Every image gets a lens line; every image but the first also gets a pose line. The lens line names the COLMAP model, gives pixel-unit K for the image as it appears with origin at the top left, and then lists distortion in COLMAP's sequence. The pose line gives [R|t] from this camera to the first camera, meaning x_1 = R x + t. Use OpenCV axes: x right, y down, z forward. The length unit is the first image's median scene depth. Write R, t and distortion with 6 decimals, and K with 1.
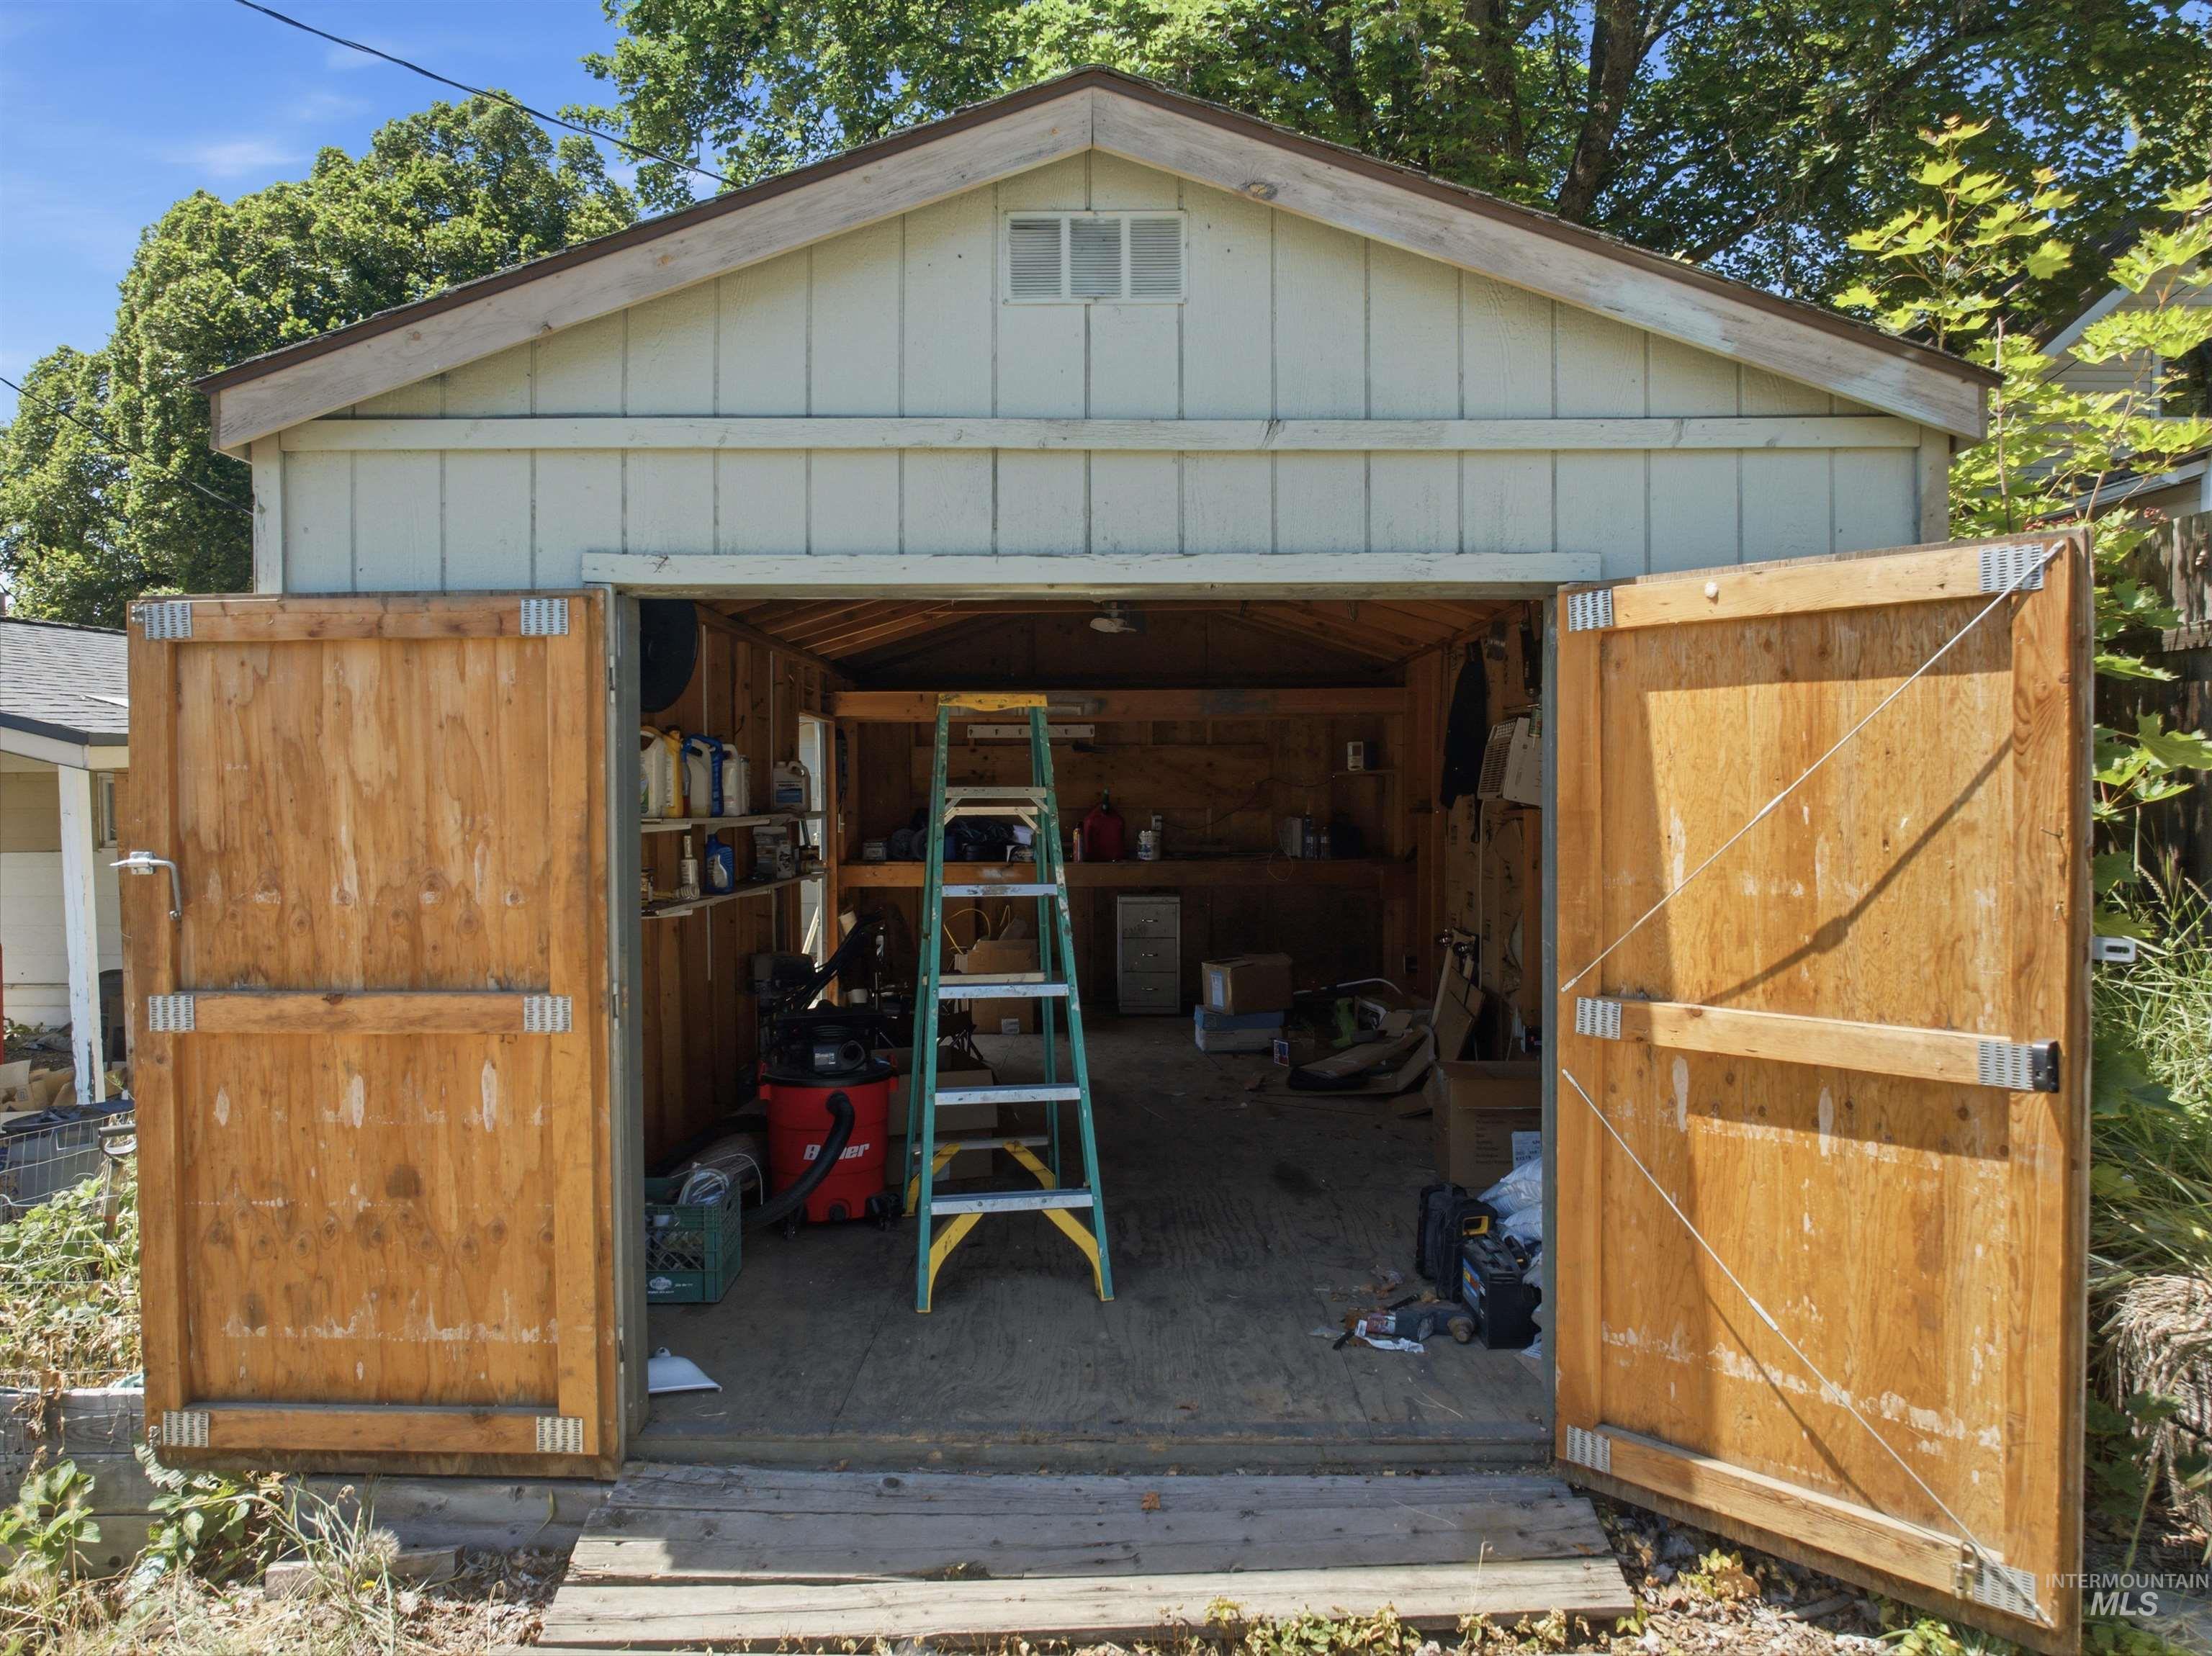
lens RADIAL K [[1569.0, 0, 1118.5], [0, 1569.0, 834.1], [0, 0, 1]] dist [-0.060914, 0.033769]
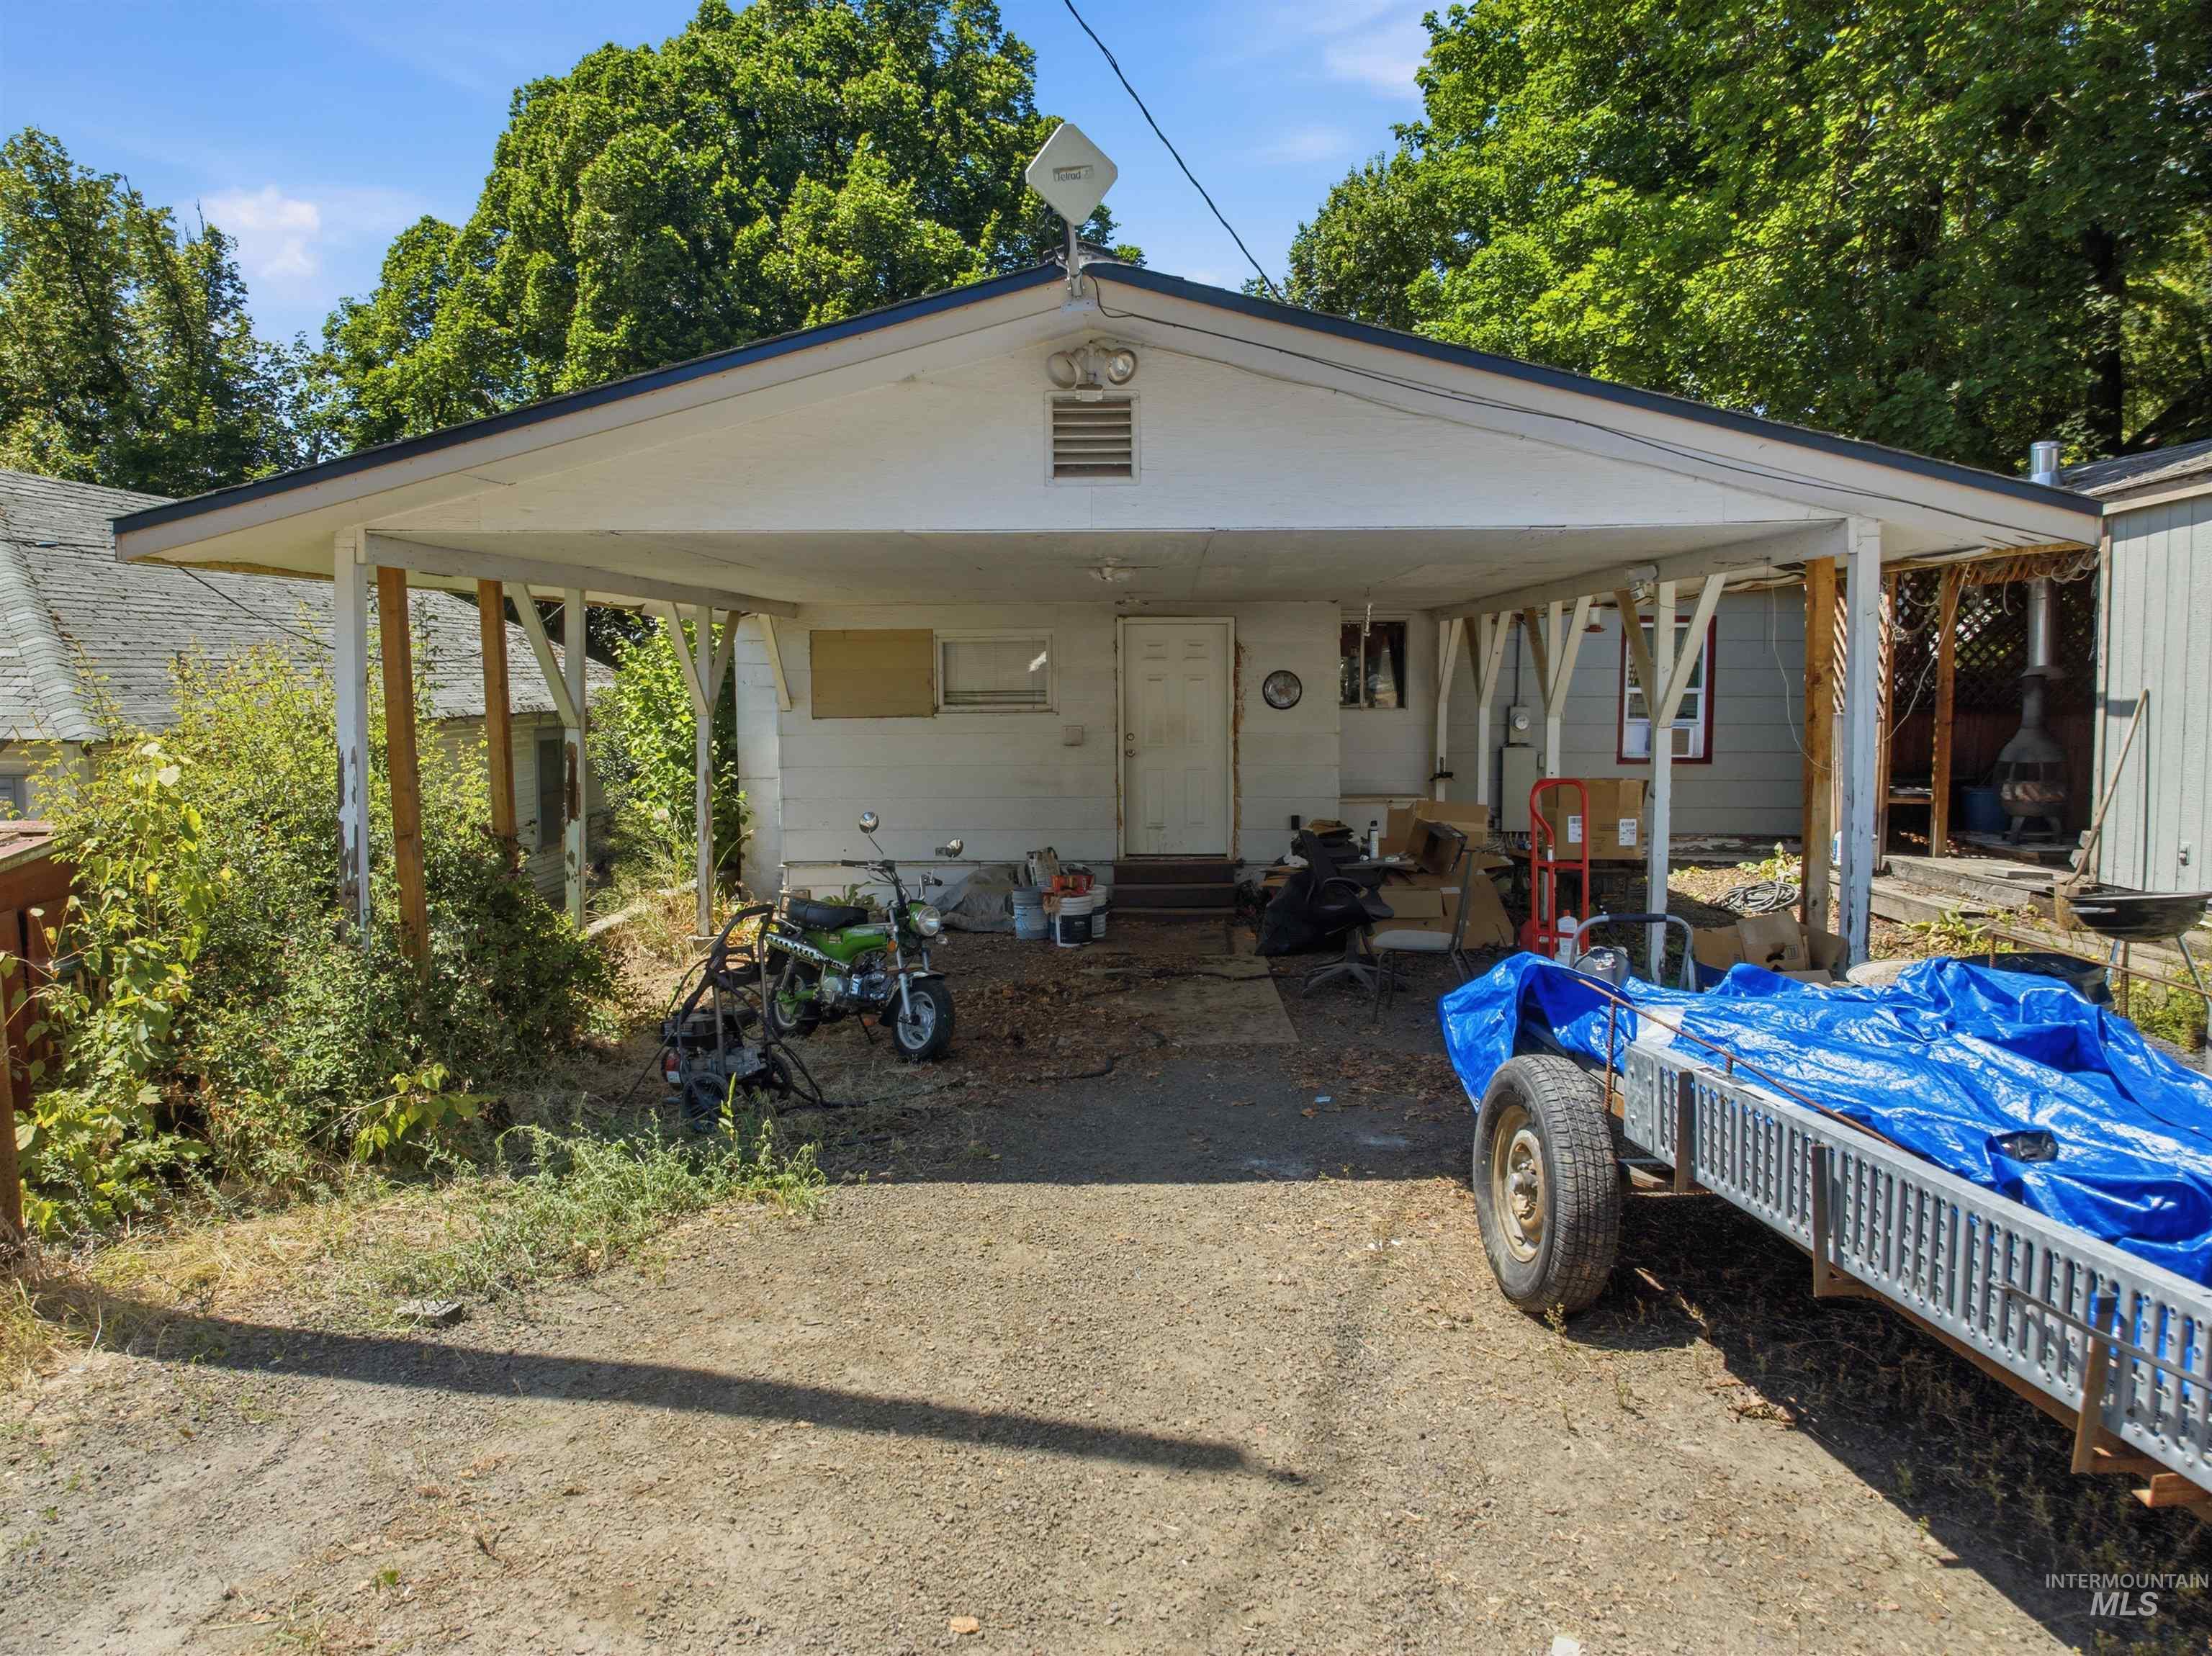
lens RADIAL K [[1561.2, 0, 1116.2], [0, 1561.2, 825.4], [0, 0, 1]] dist [-0.037709, -0.000698]
pose [[0.999531, 0.002145, -0.030552, -2.249749], [-0.000607, 0.998734, 0.050290, 0.128810], [0.030621, -0.050248, 0.998267, 0.313444]]
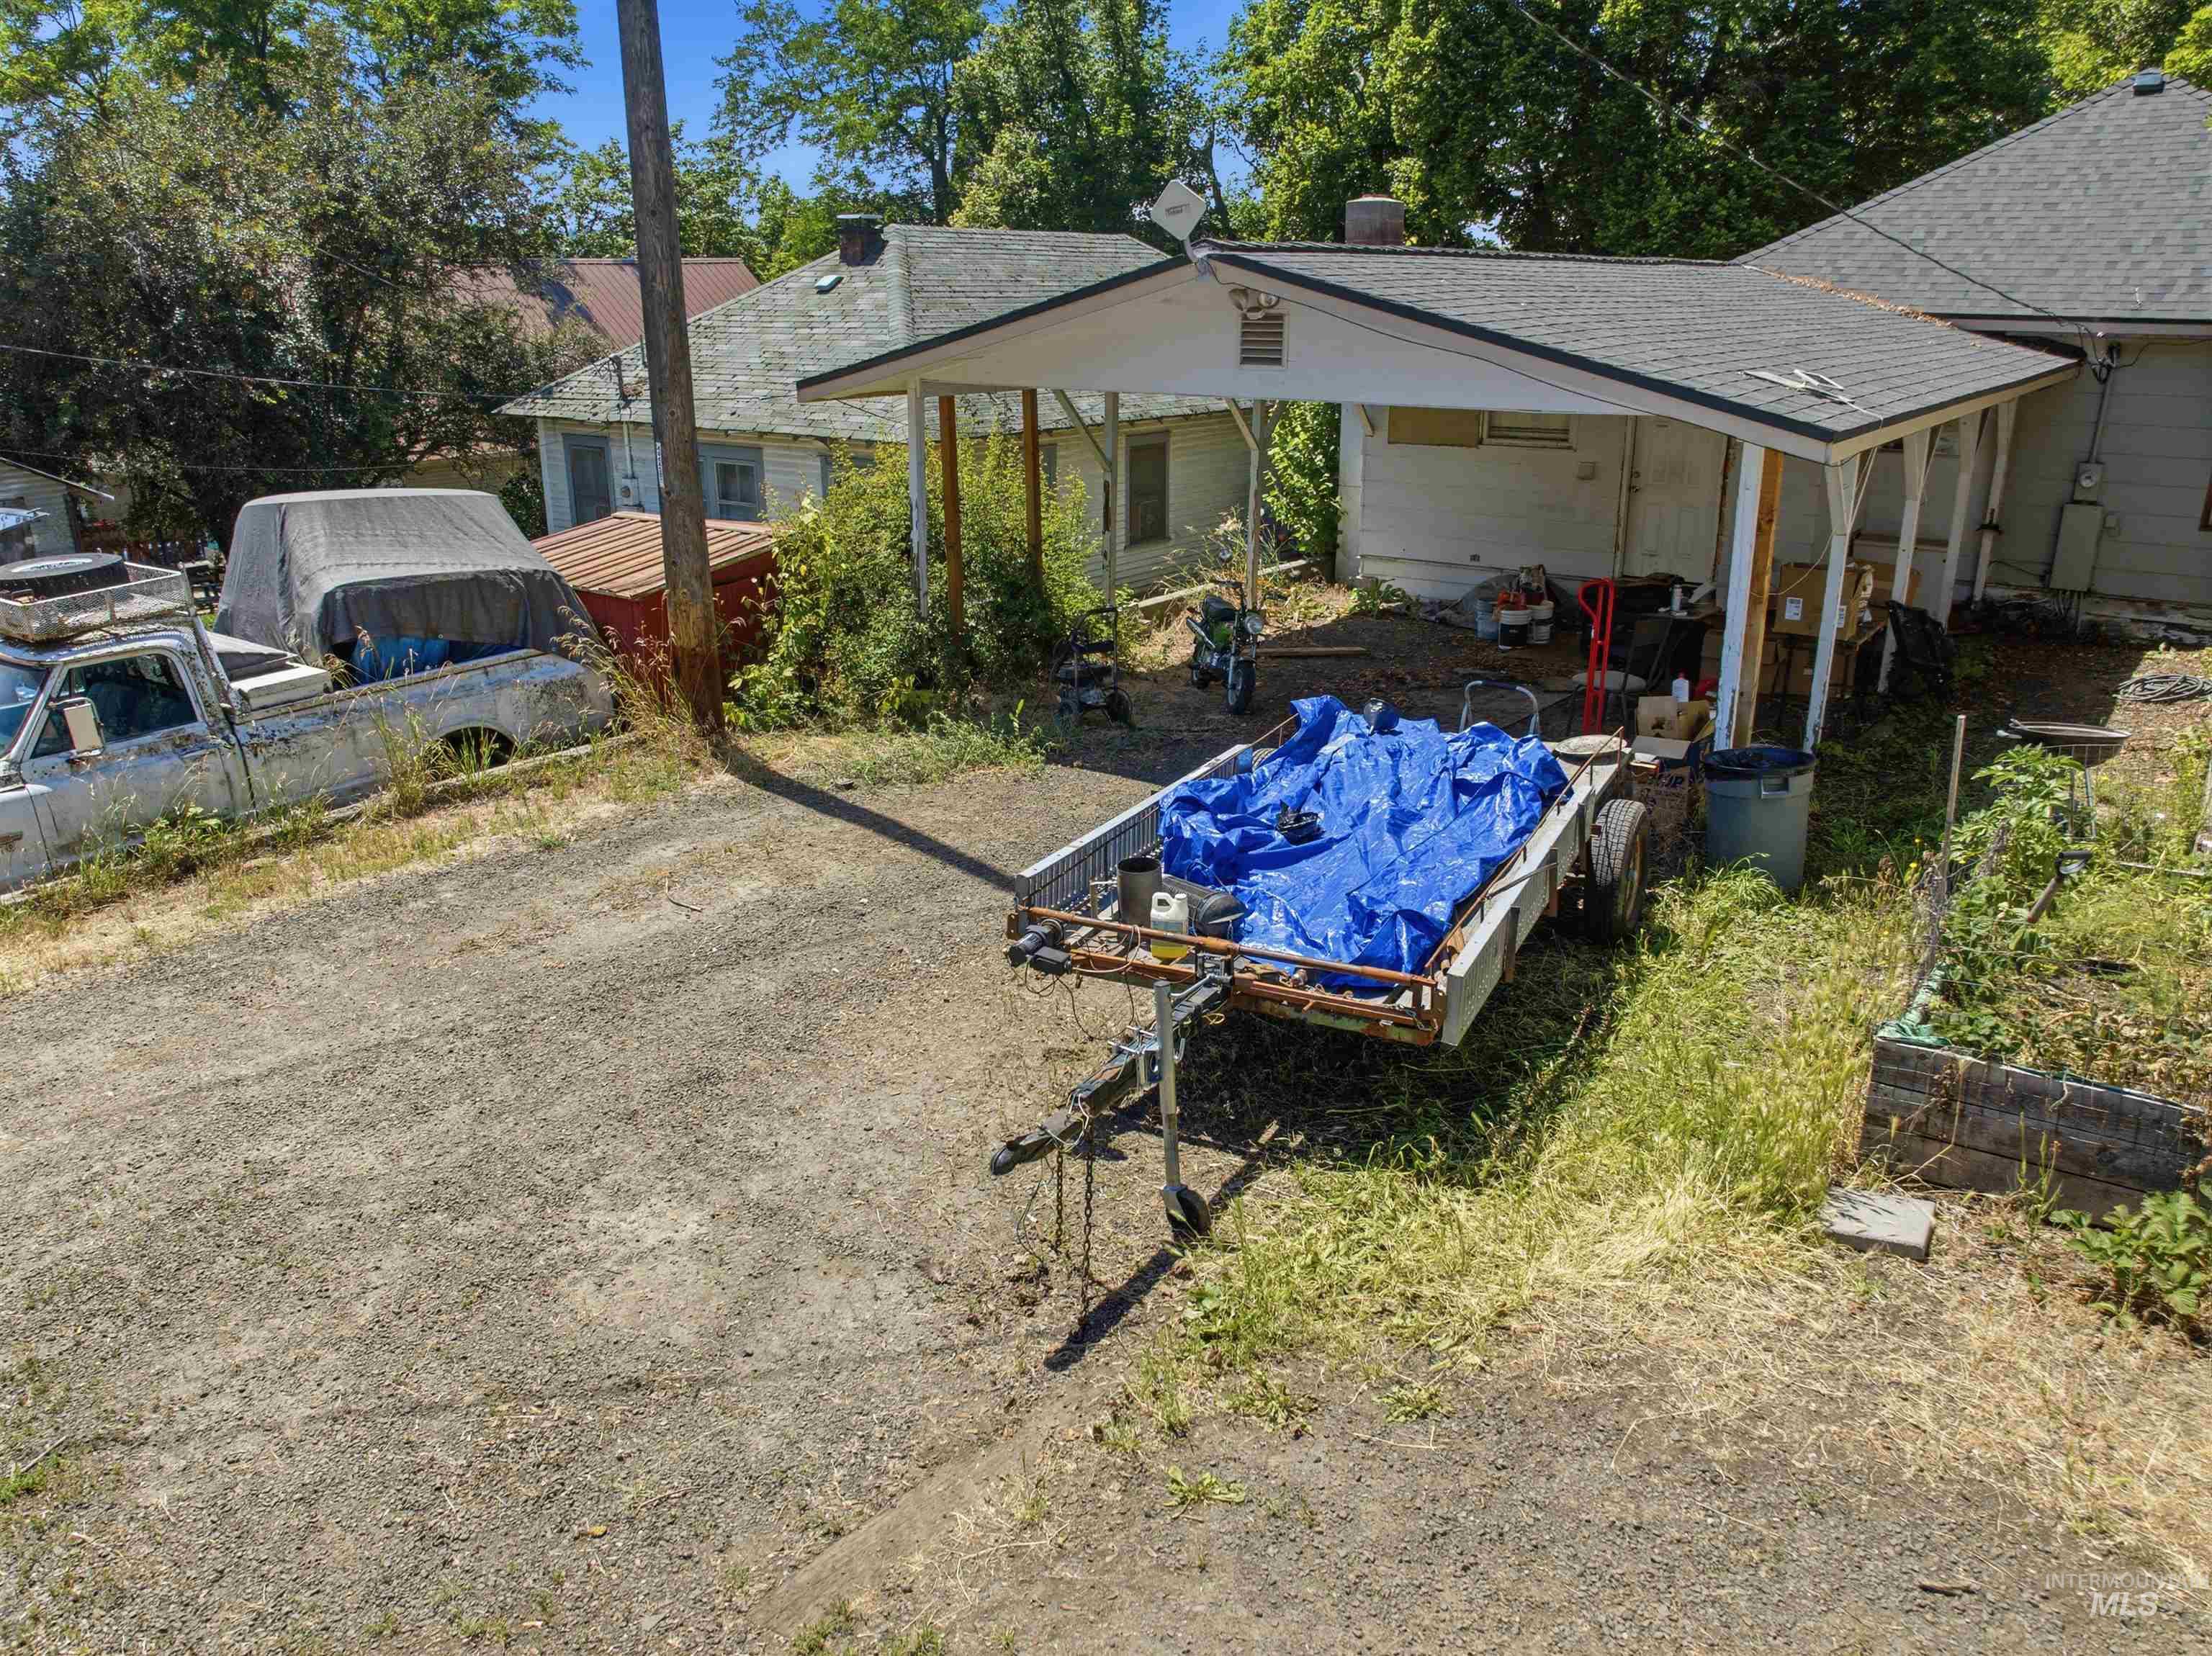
lens RADIAL K [[1561.2, 0, 1116.2], [0, 1561.2, 825.4], [0, 0, 1]] dist [-0.037709, -0.000698]
pose [[0.805091, 0.193153, -0.560822, -0.775244], [-0.028760, 0.957094, 0.288347, -0.188864], [0.592454, -0.216016, 0.776102, -0.436845]]
